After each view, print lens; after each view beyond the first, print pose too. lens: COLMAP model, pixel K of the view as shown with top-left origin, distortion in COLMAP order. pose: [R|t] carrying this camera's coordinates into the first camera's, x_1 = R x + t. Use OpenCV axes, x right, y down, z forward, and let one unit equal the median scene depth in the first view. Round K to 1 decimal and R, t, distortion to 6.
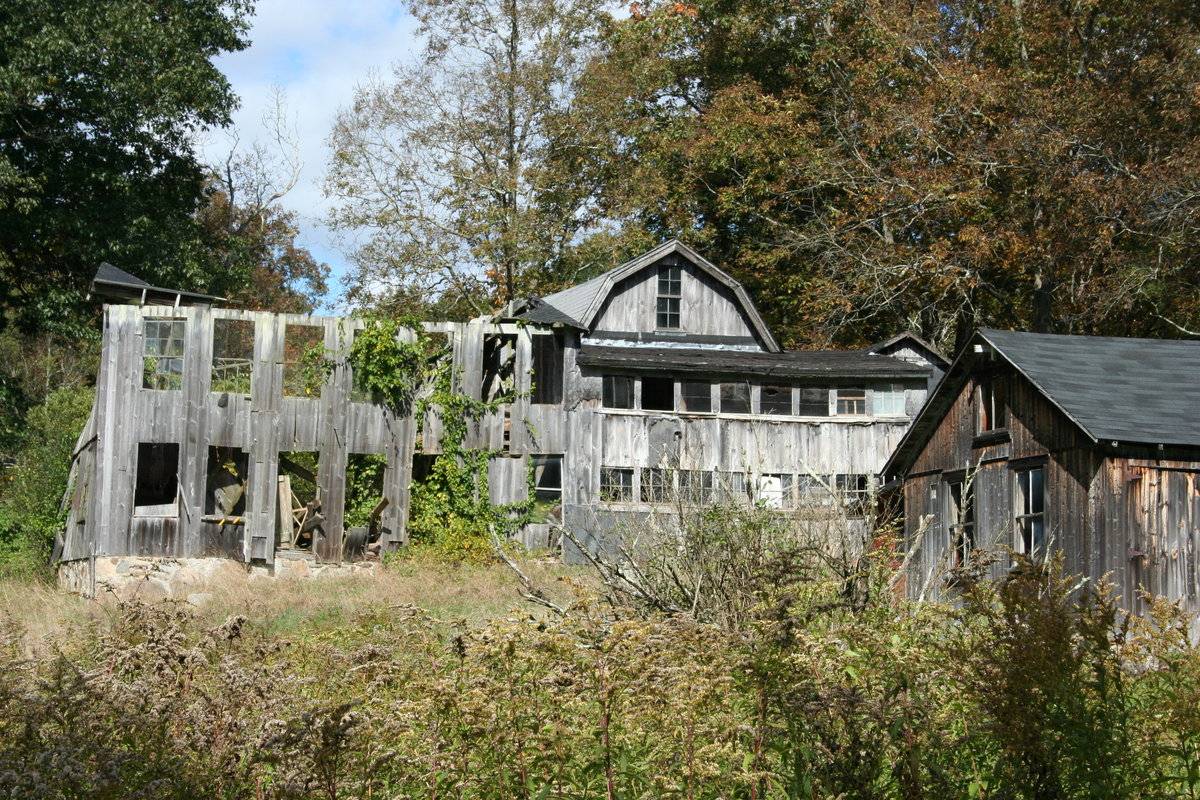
lens RADIAL K [[2893.8, 0, 598.1], [0, 2893.8, 384.0], [0, 0, 1]] dist [0.112316, 0.224575]
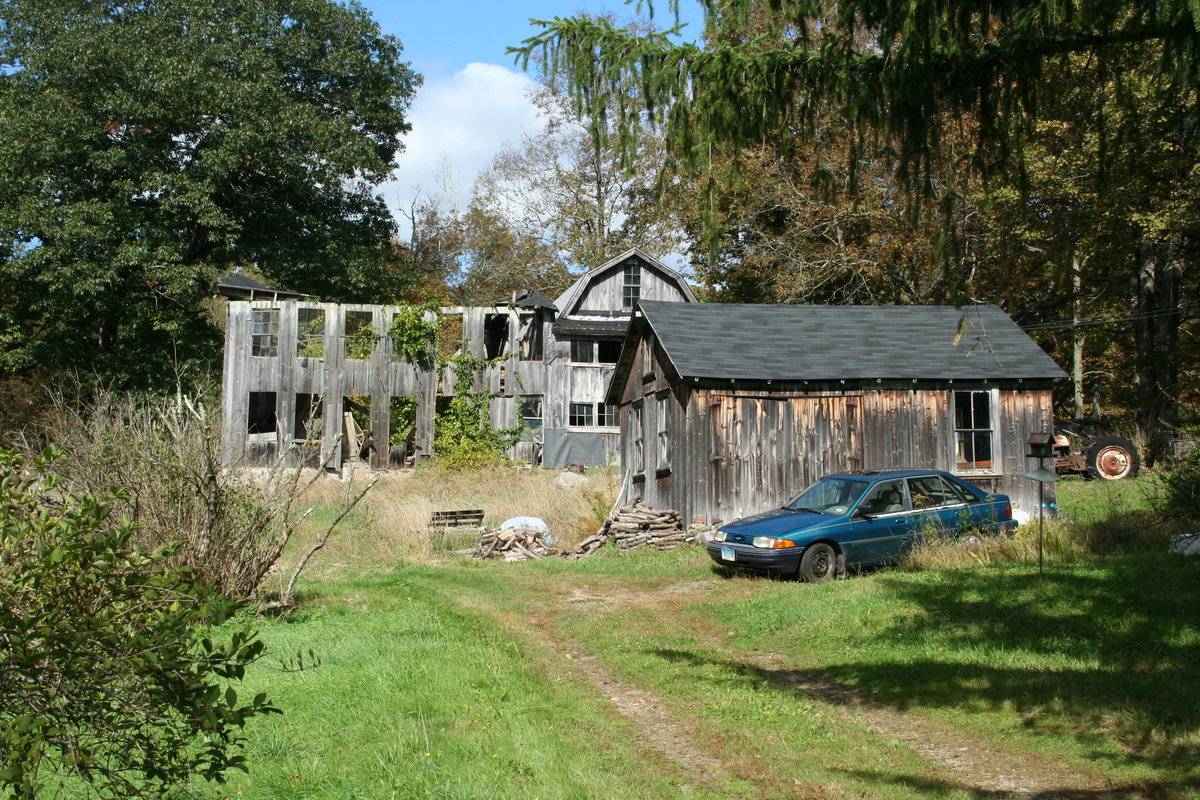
lens RADIAL K [[1867.7, 0, 594.3], [0, 1867.7, 373.9], [0, 0, 1]] dist [-0.015438, 0.134439]
pose [[0.988926, -0.020238, -0.147021, 0.157528], [0.022029, 0.999702, 0.010565, 0.004457], [0.146763, -0.013686, 0.989077, 0.063558]]
